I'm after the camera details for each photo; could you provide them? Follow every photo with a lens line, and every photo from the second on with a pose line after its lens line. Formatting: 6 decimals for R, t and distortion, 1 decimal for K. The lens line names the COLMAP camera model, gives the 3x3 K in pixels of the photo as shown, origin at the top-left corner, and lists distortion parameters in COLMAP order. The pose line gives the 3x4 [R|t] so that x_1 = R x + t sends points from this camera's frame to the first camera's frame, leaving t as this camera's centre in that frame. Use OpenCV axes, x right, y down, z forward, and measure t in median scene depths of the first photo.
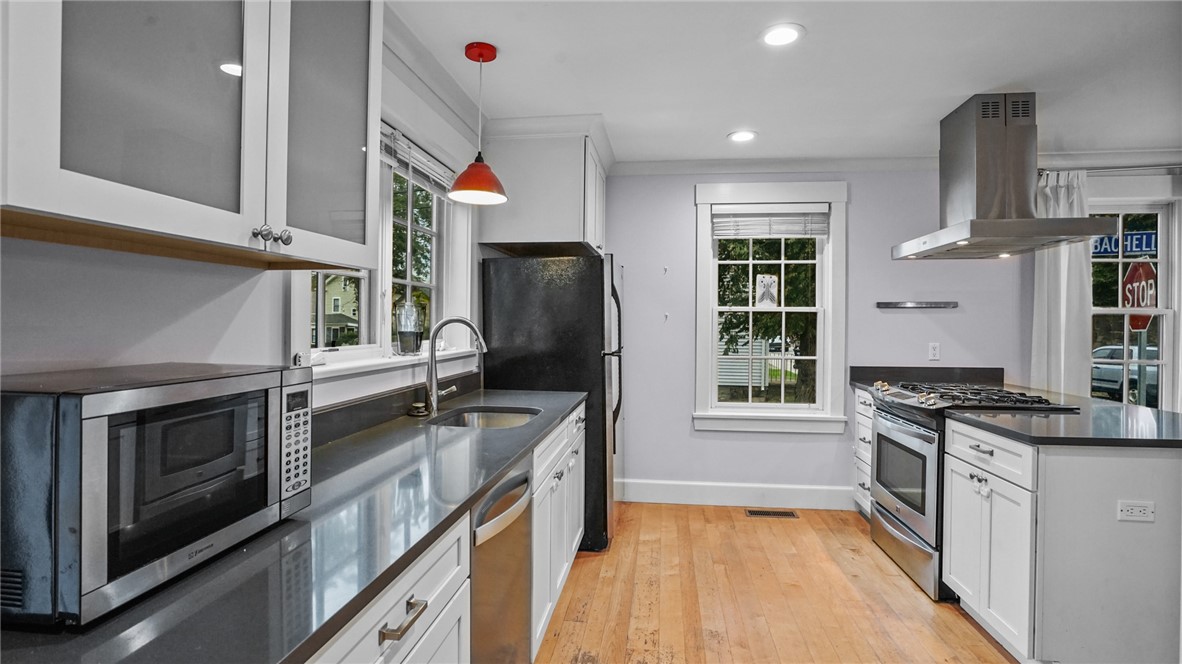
lens RADIAL K [[568.0, 0, 596.3], [0, 568.0, 324.0], [0, 0, 1]] dist [-0.003140, -0.000397]
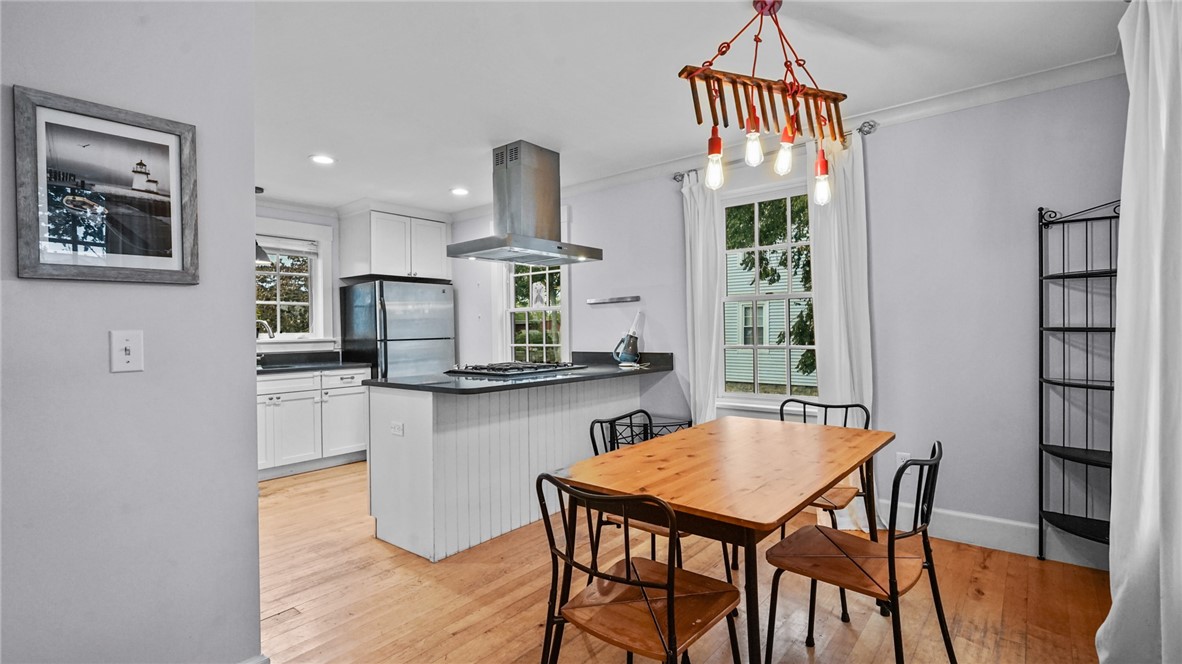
lens RADIAL K [[549.5, 0, 592.4], [0, 549.5, 332.0], [0, 0, 1]] dist [-0.004949, -0.000226]
pose [[0.839827, -0.018339, -0.542545, 1.218954], [0.019007, 0.999810, -0.004375, 0.039914], [0.542522, -0.006638, 0.840016, 0.000677]]
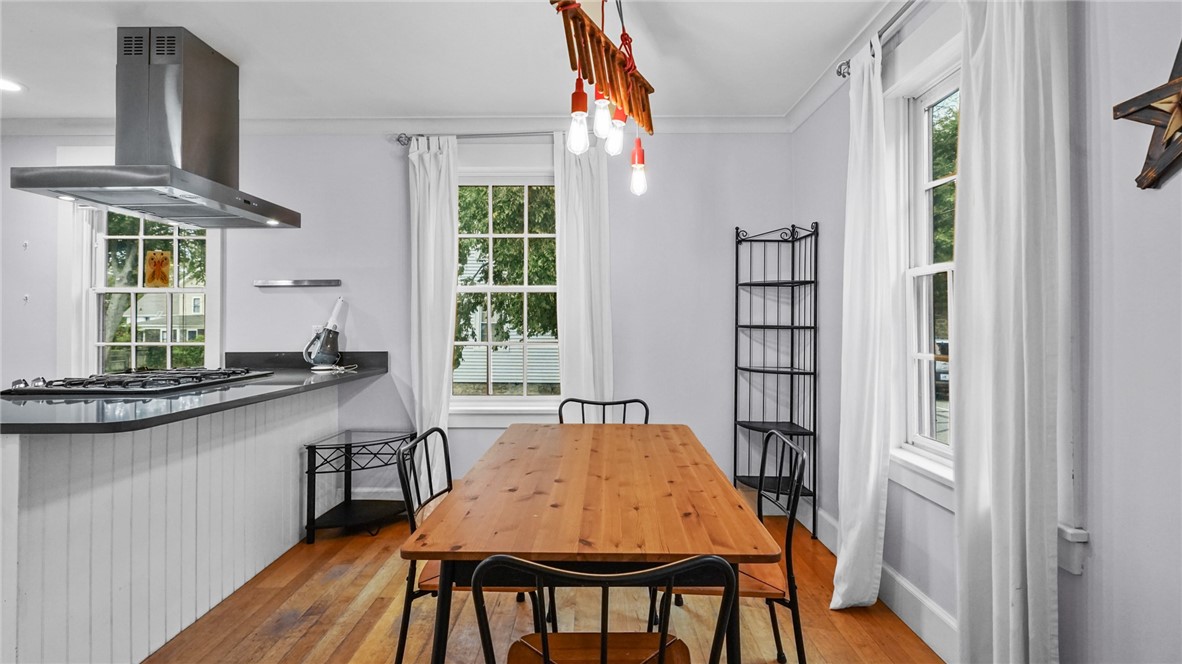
lens RADIAL K [[555.8, 0, 590.3], [0, 555.8, 319.1], [0, 0, 1]] dist [-0.000964, 0.000034]
pose [[0.993653, -0.008158, 0.112189, 0.978268], [0.009284, 0.999912, -0.009525, 0.038509], [-0.112101, 0.010506, 0.993641, 0.069539]]
